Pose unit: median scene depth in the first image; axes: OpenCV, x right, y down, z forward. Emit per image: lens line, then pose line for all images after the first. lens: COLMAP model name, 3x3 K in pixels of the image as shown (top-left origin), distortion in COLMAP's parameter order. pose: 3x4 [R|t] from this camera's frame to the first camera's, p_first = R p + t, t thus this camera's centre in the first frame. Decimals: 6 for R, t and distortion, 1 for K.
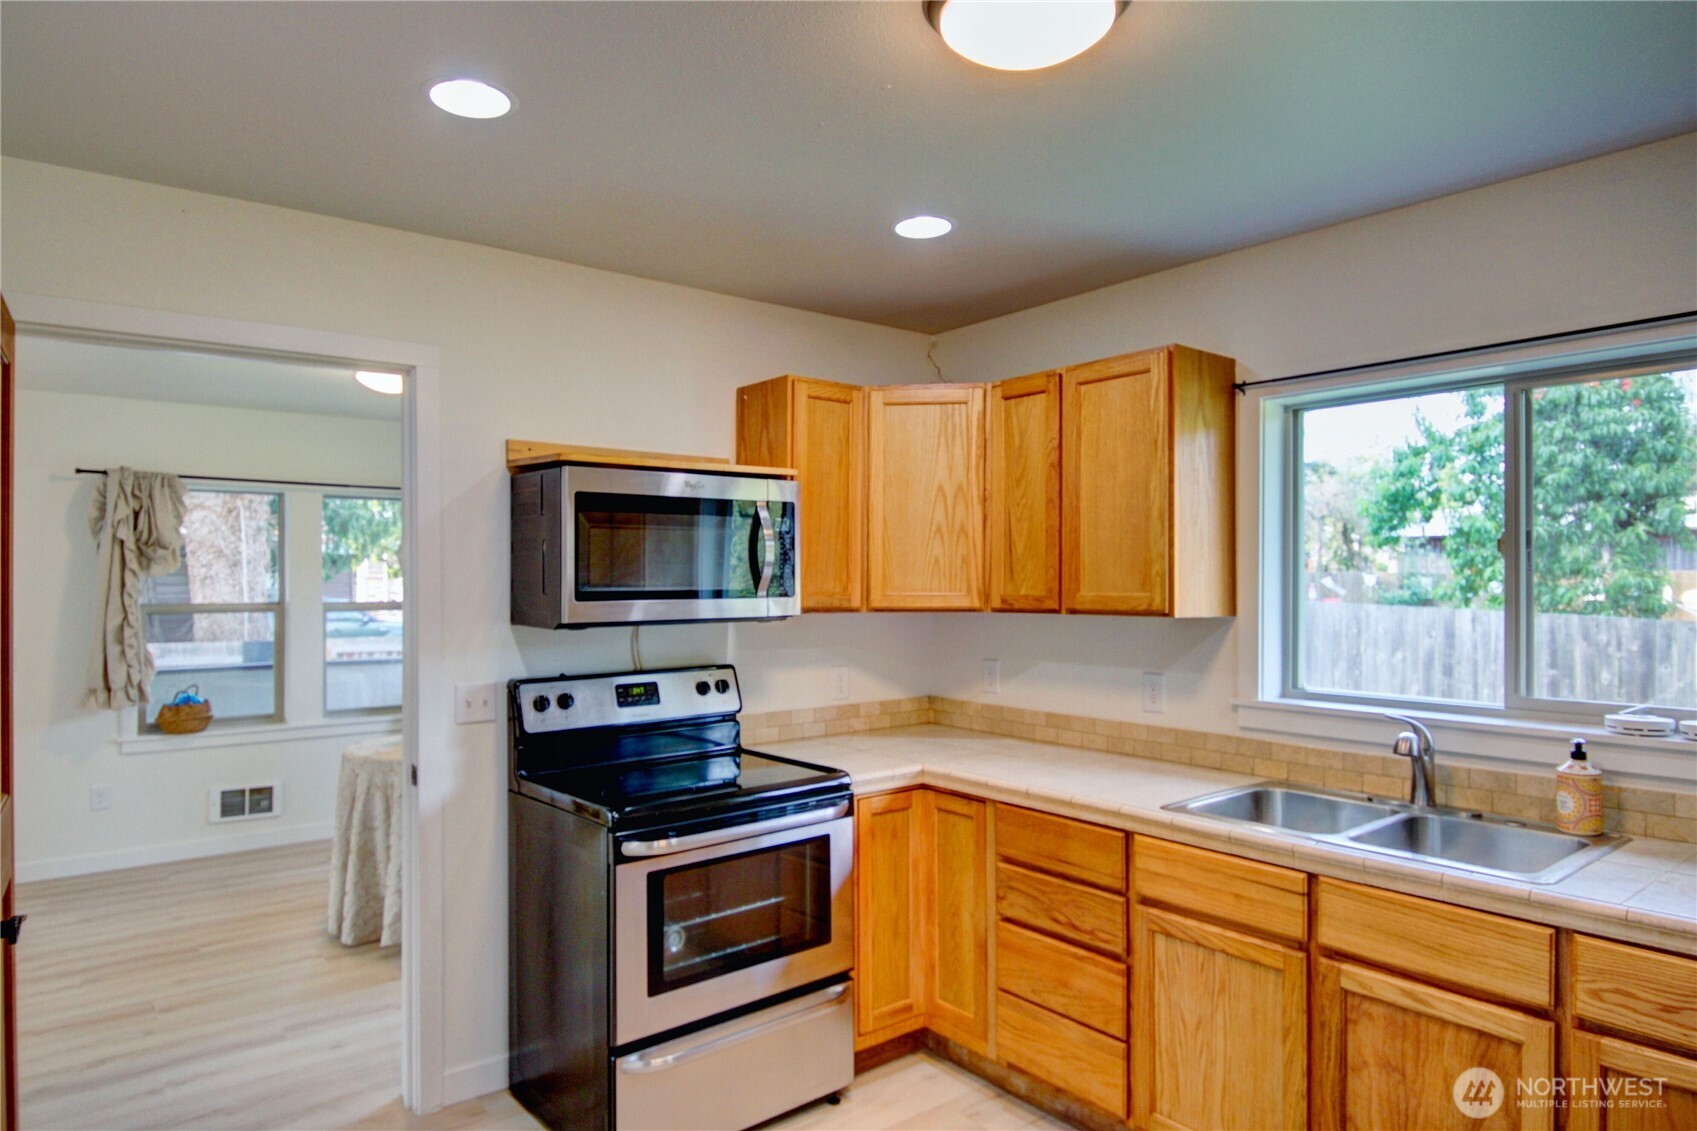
lens RADIAL K [[1034.4, 0, 843.5], [0, 1034.4, 562.1], [0, 0, 1]] dist [0.009676, -0.012126]
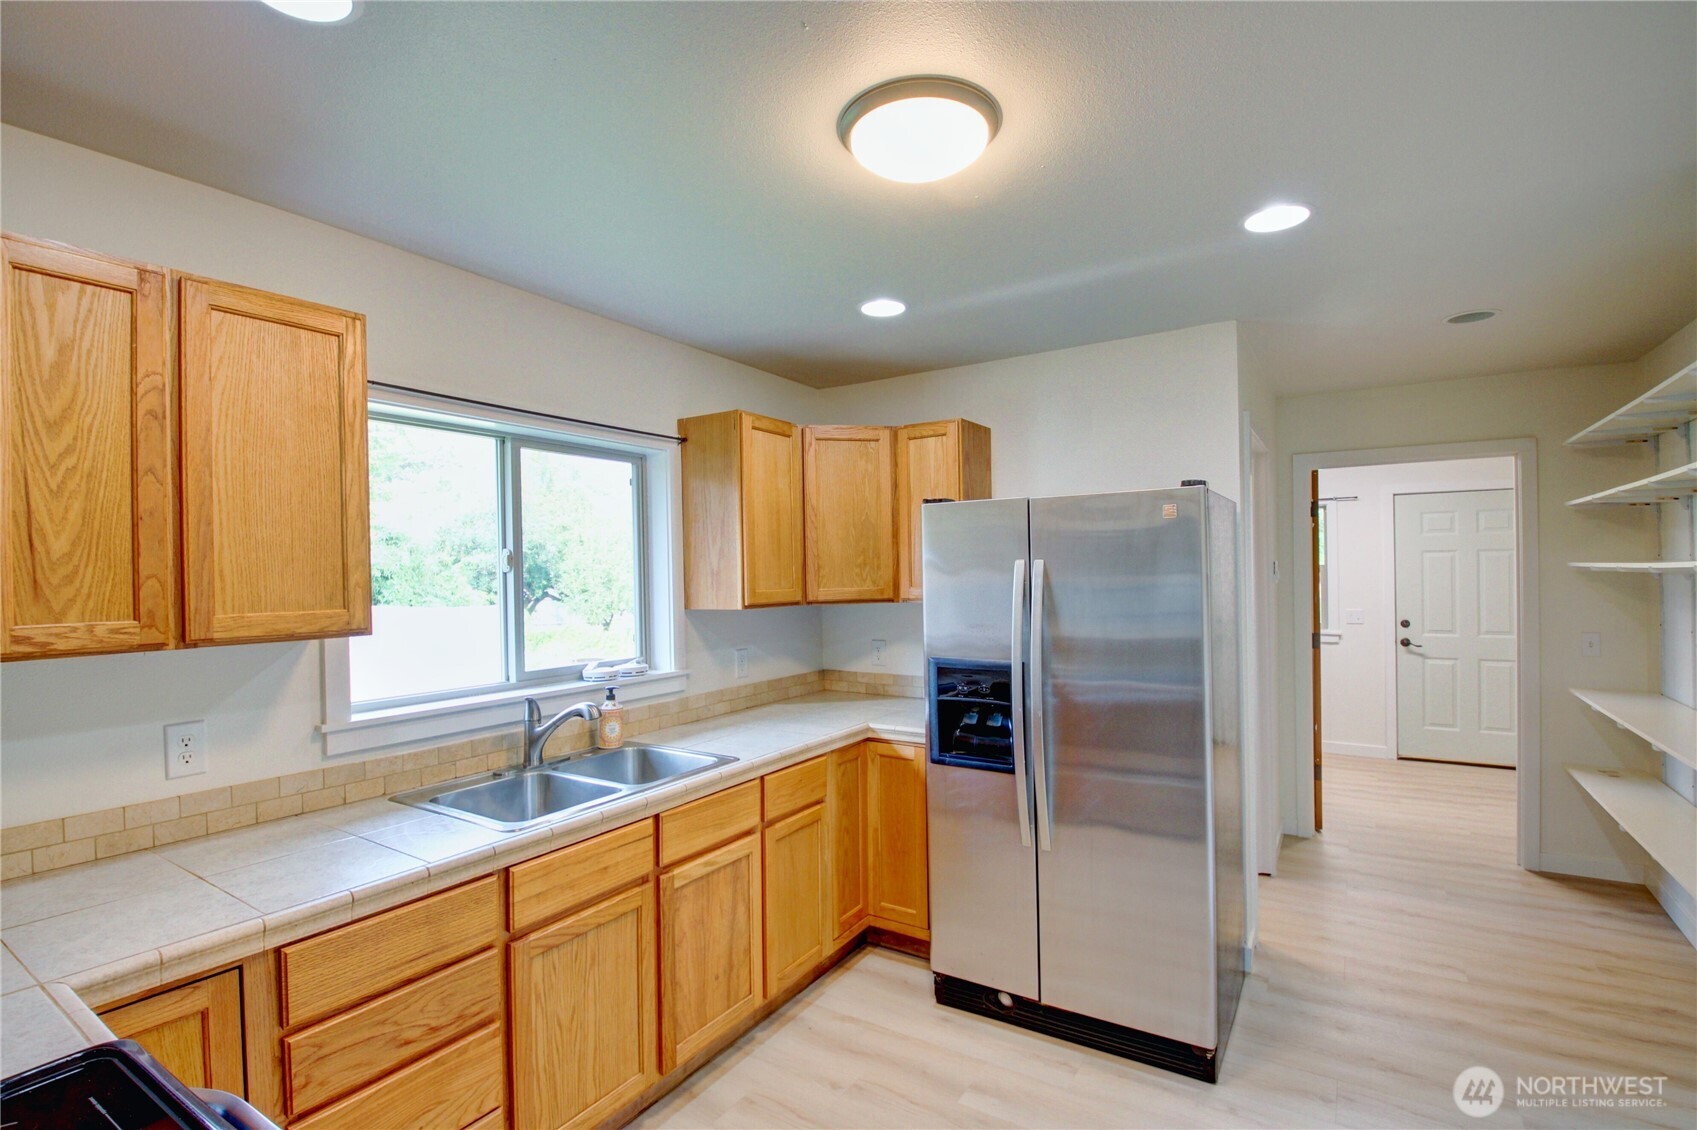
lens RADIAL K [[786.7, 0, 847.1], [0, 786.7, 560.9], [0, 0, 1]] dist [0.002628, -0.015807]
pose [[-0.313401, 0.019471, 0.949421, -0.410867], [-0.000804, 0.999784, -0.020769, 0.004904], [-0.949621, -0.007272, -0.313318, 0.807359]]
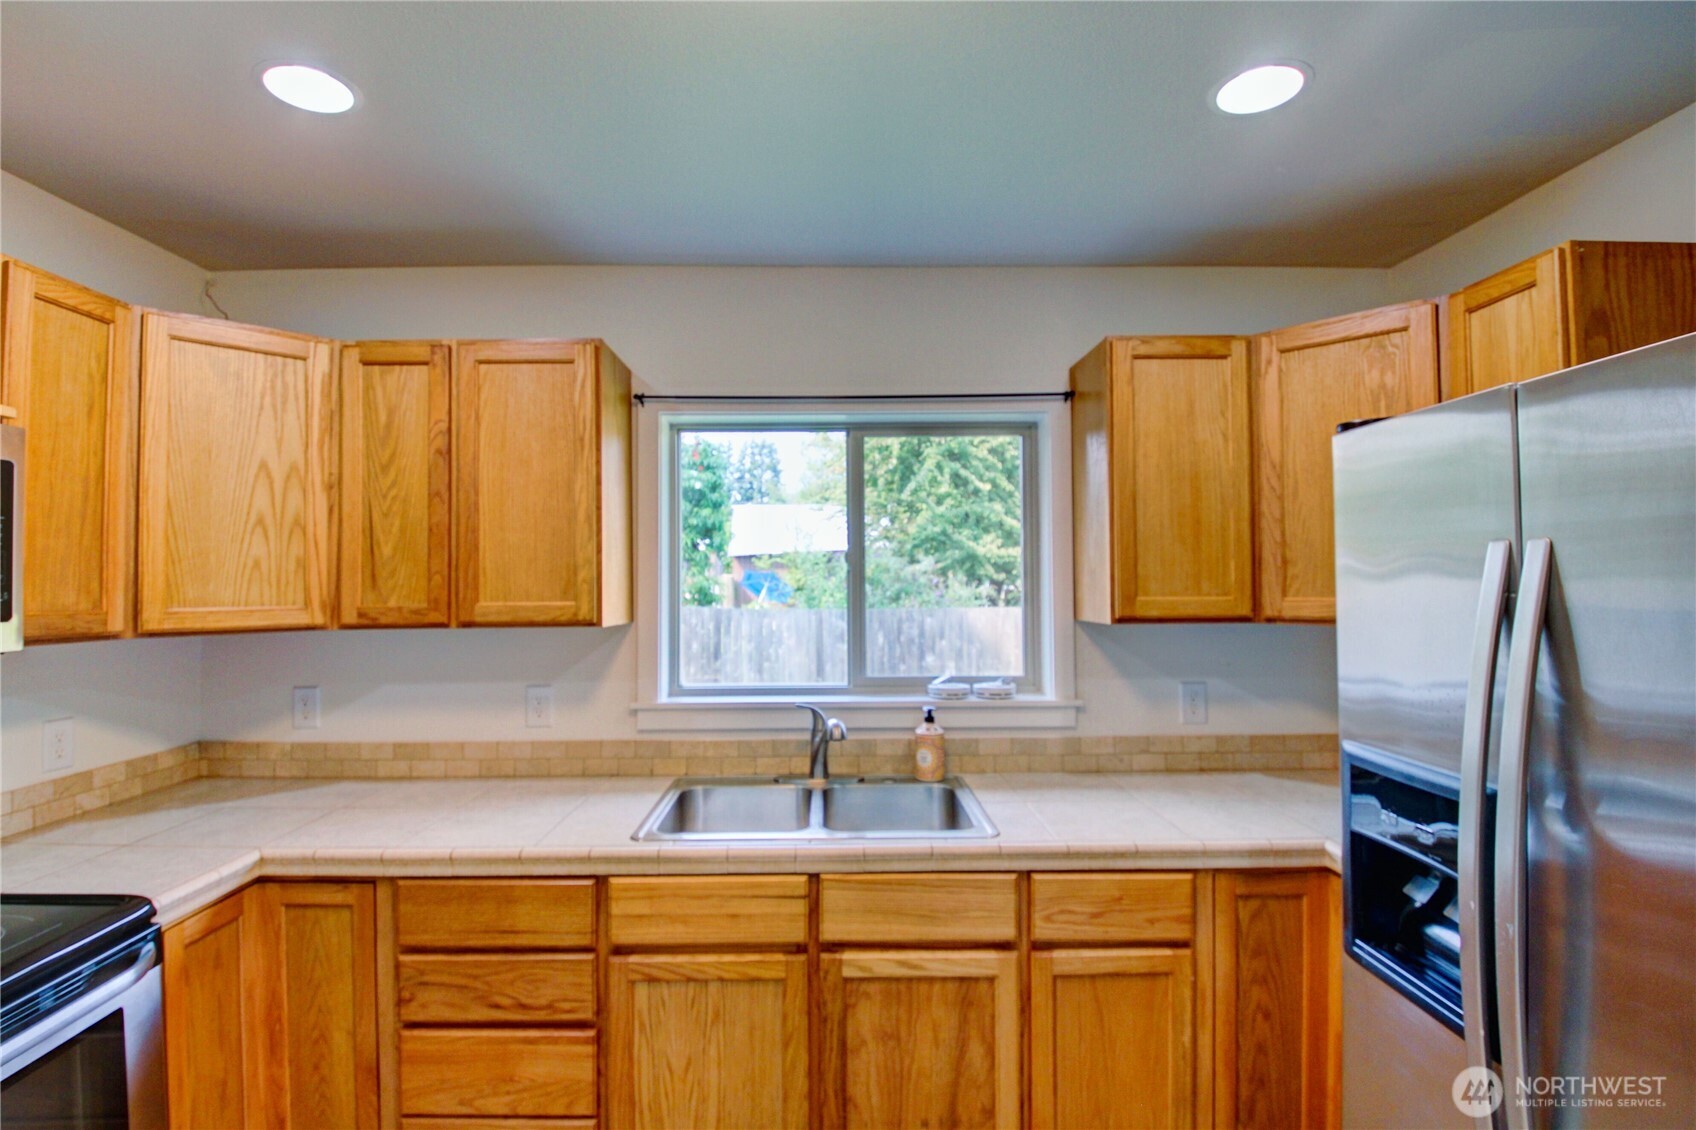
lens RADIAL K [[786.3, 0, 840.4], [0, 786.3, 568.9], [0, 0, 1]] dist [0.002628, -0.015807]
pose [[0.619955, 0.007950, 0.784597, -0.105304], [-0.007317, 0.999964, -0.004350, 0.002101], [-0.784603, -0.003044, 0.619991, 0.373387]]
